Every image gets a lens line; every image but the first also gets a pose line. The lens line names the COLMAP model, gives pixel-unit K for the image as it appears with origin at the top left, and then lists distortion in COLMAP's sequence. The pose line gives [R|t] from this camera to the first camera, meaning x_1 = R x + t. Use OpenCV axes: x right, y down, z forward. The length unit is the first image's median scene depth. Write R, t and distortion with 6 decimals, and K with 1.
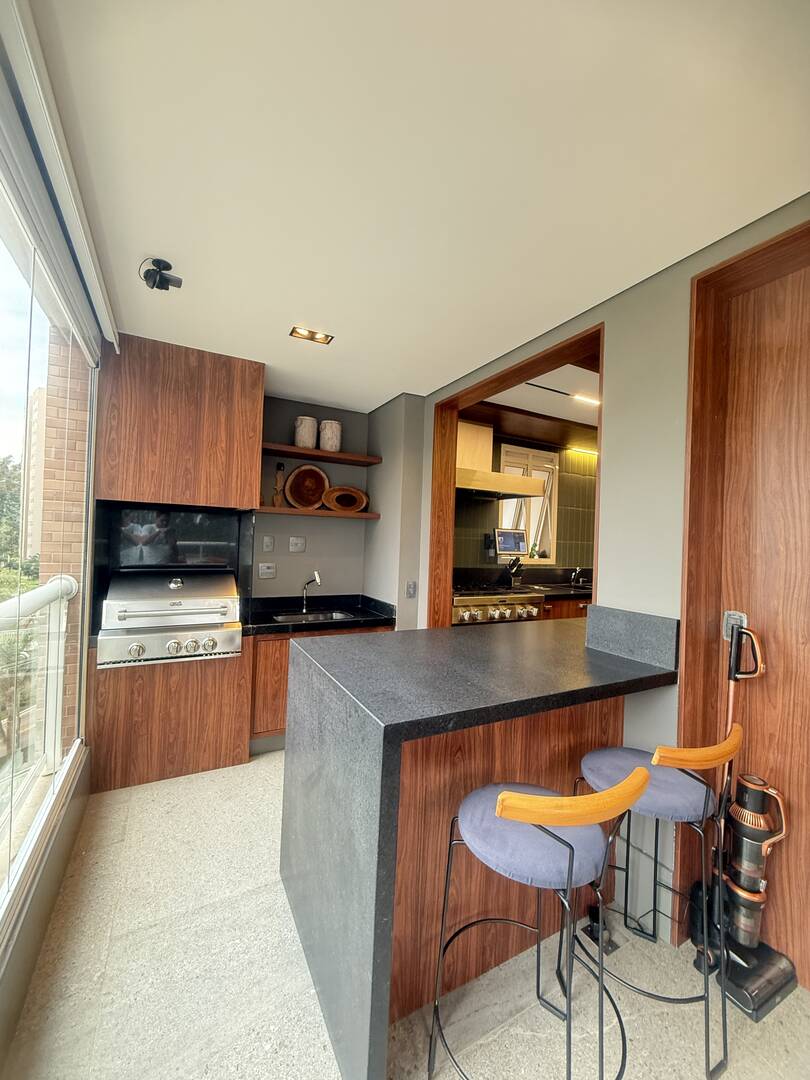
lens RADIAL K [[429.5, 0, 406.1], [0, 429.5, 537.0], [0, 0, 1]] dist [-0.002154, 0.000218]
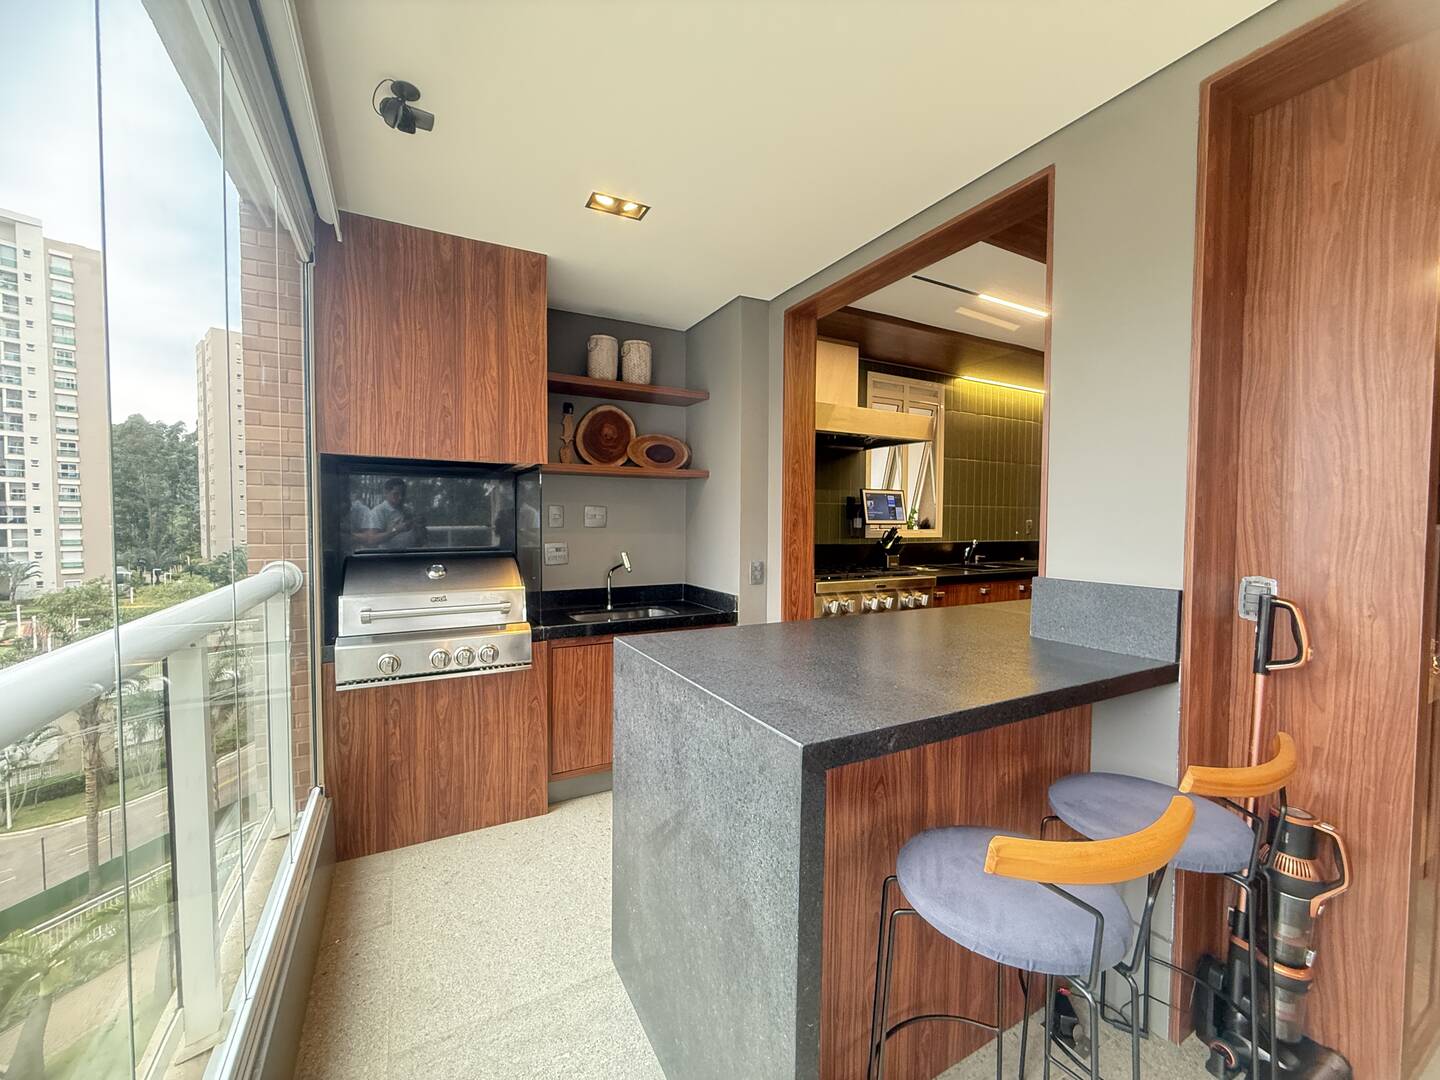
lens RADIAL K [[572.7, 0, 717.1], [0, 572.7, 540.6], [0, 0, 1]] dist [-0.002154, 0.000218]
pose [[0.999547, -0.030090, 0.000348, -0.082964], [0.030048, 0.998638, 0.042644, 0.037203], [-0.001631, -0.042615, 0.999090, 0.059217]]
